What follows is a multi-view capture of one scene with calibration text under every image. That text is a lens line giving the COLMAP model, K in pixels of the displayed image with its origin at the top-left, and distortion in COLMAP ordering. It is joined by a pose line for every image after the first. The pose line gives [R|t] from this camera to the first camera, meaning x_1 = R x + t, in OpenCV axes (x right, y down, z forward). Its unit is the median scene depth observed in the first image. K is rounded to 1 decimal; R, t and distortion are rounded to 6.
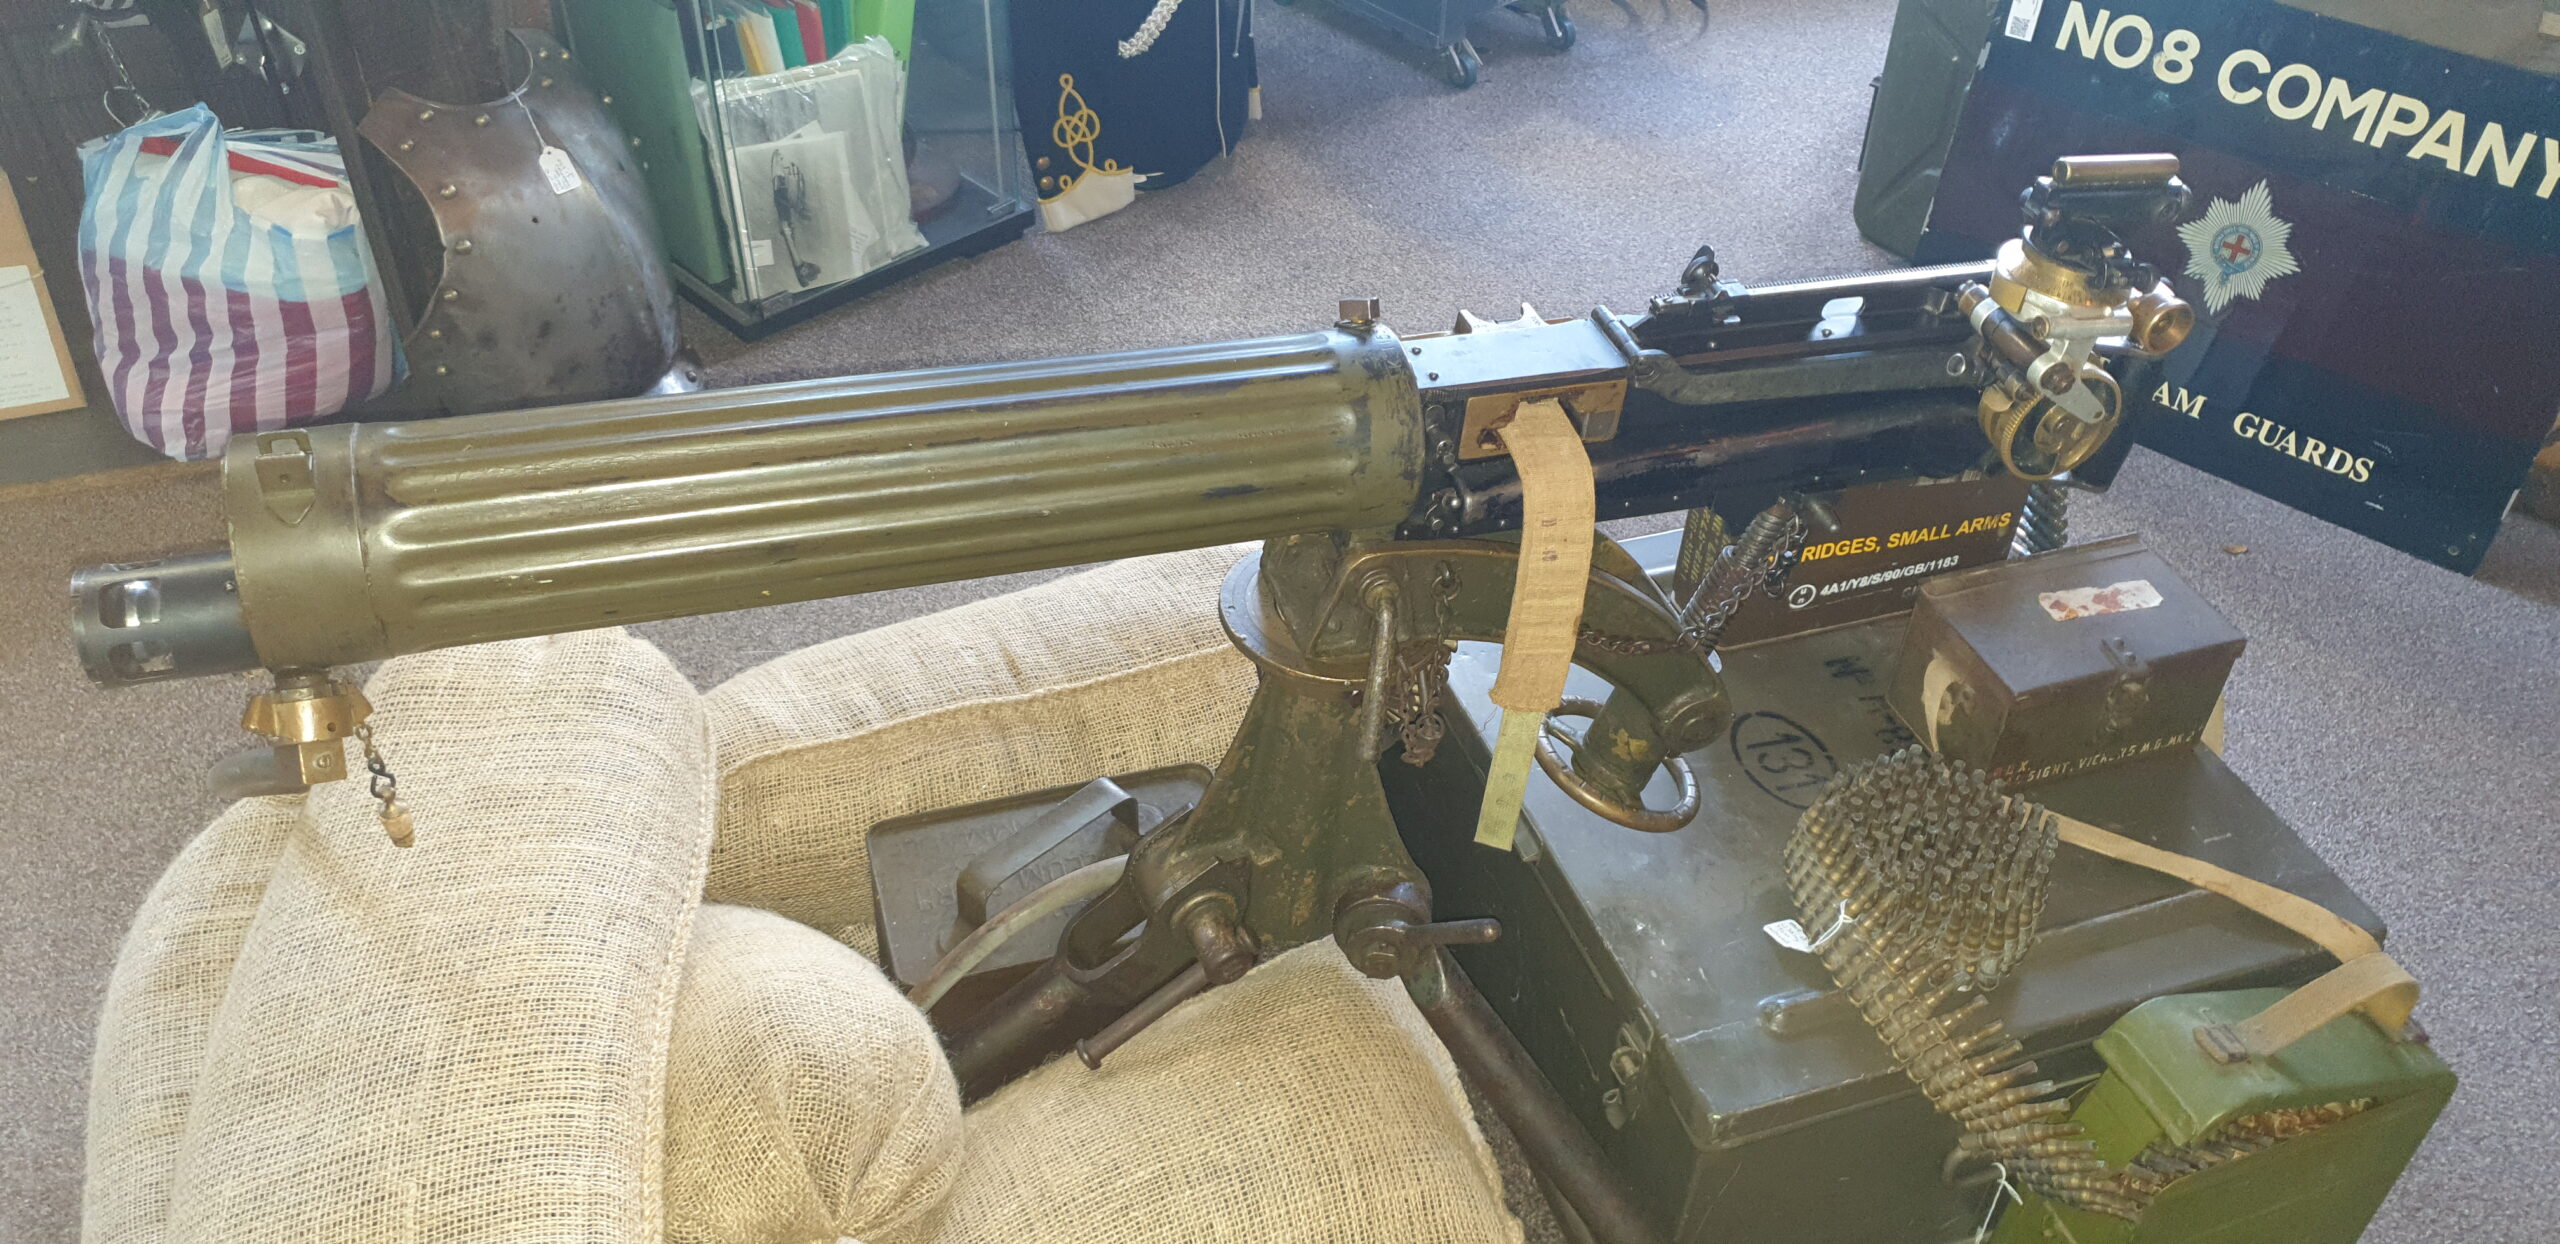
lens RADIAL K [[2012.3, 0, 1280.0], [0, 2012.3, 622.0], [0, 0, 1]] dist [0.005762, -0.003318]
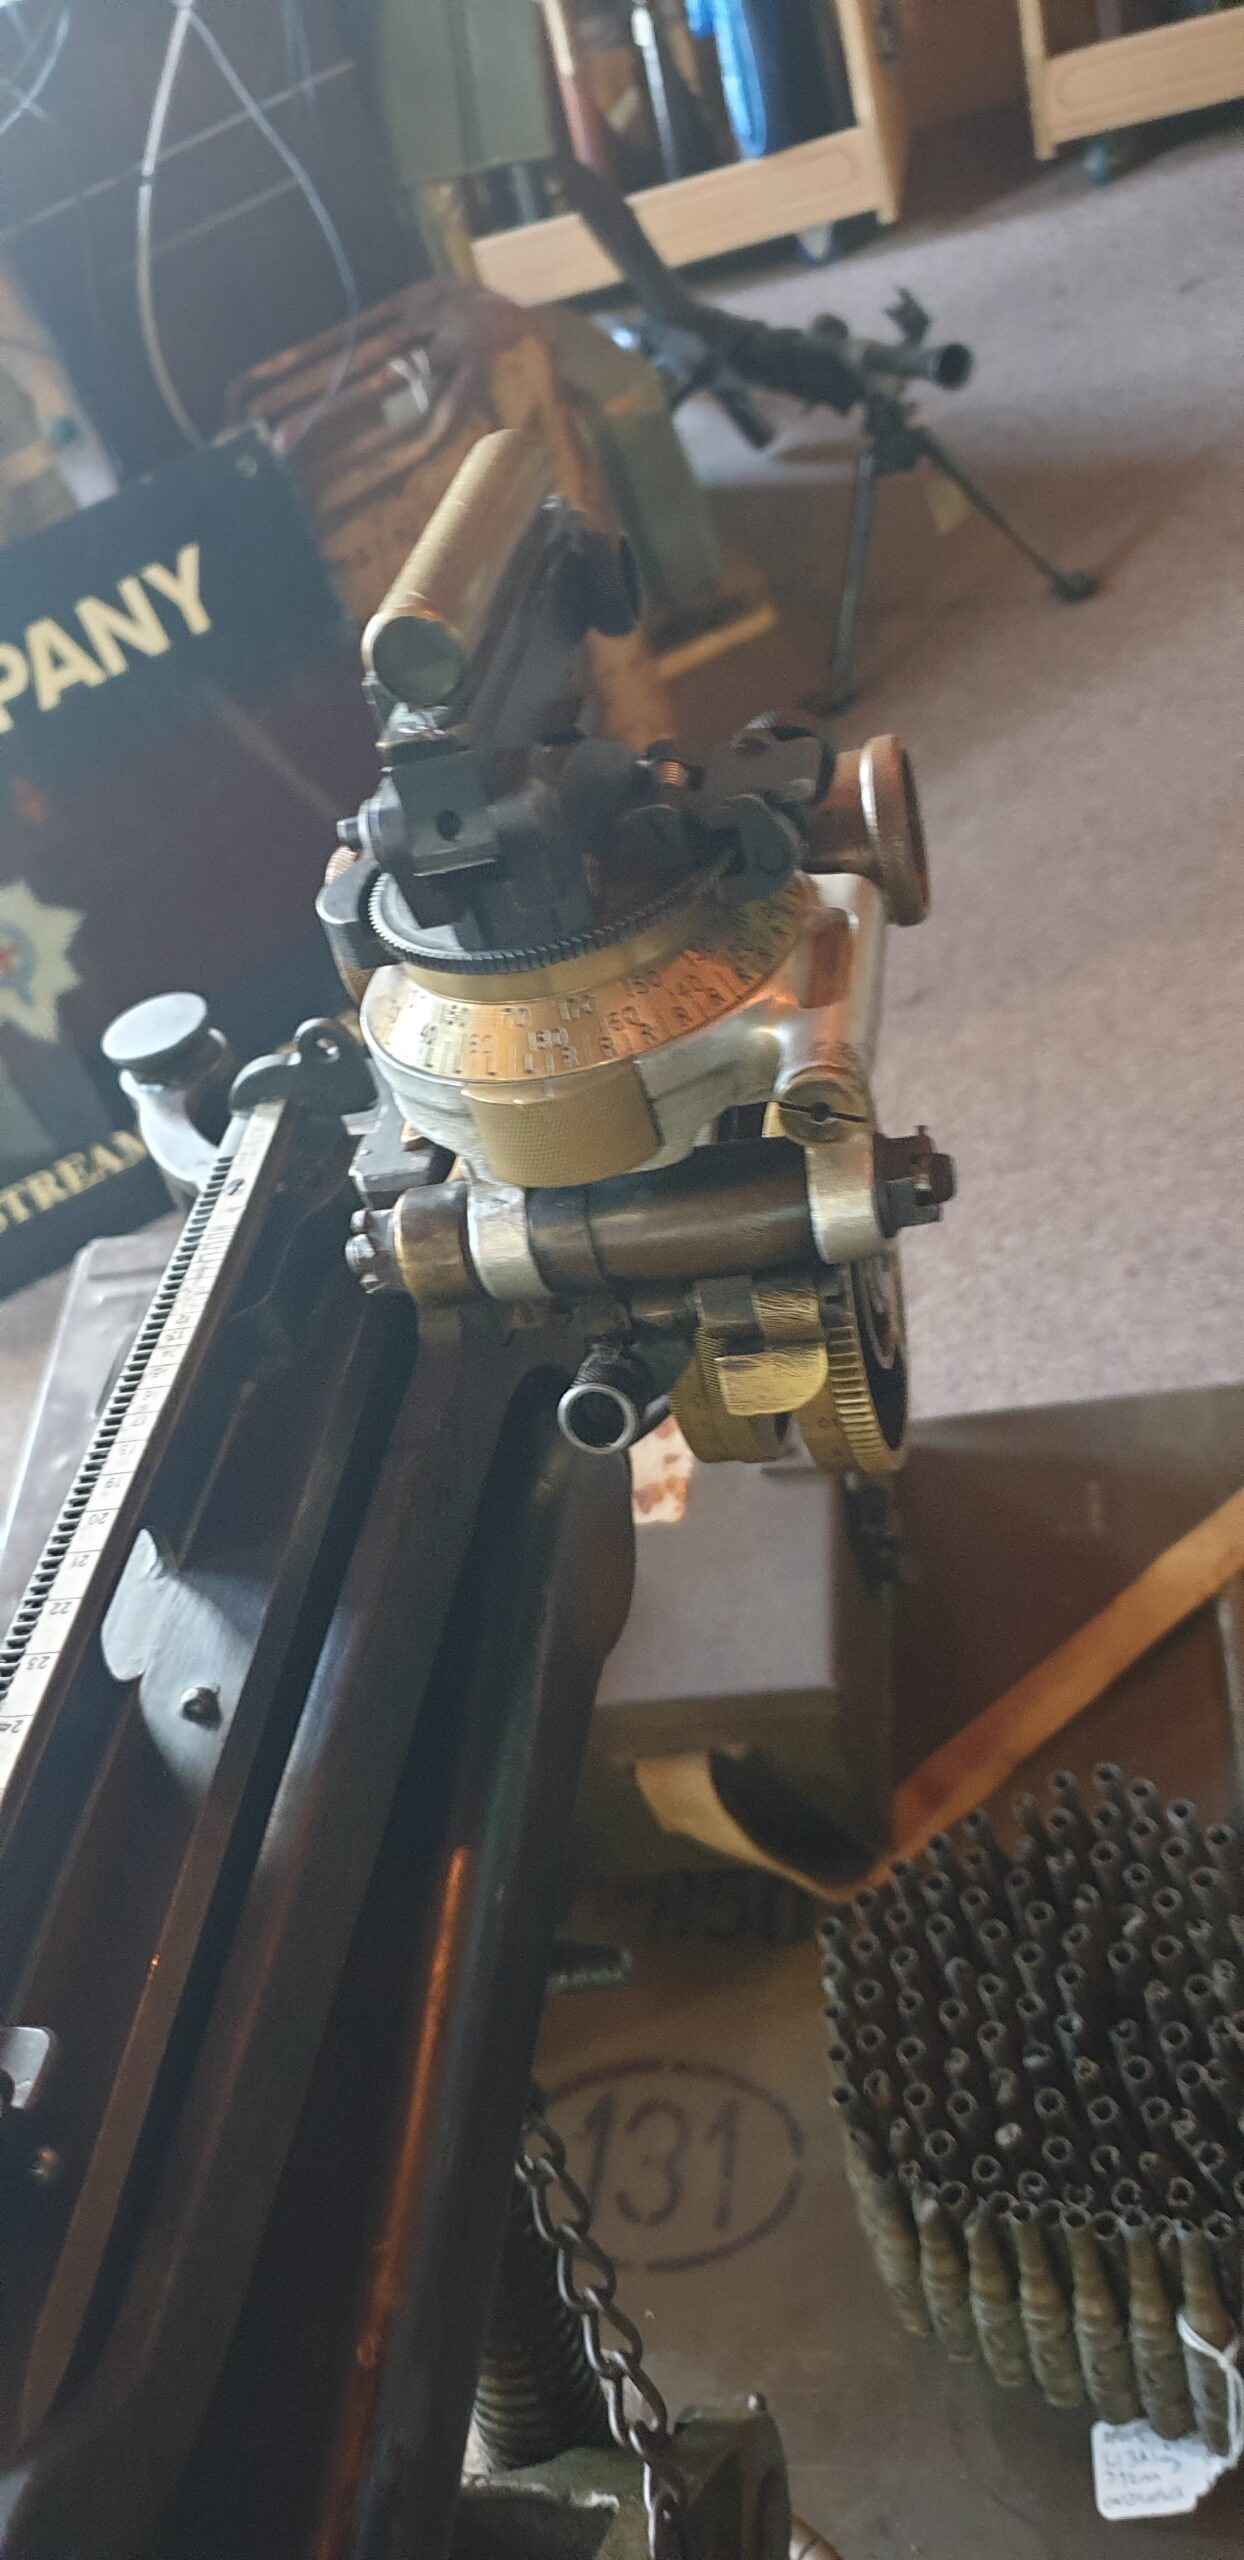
lens RADIAL K [[1990.7, 0, 622.0], [0, 1990.7, 1280.0], [0, 0, 1]] dist [-0.003197, -0.007314]
pose [[0.389374, -0.734505, 0.555780, 0.108547], [0.784527, 0.580622, 0.217704, -0.111914], [-0.482602, 0.351256, 0.802318, 0.428041]]
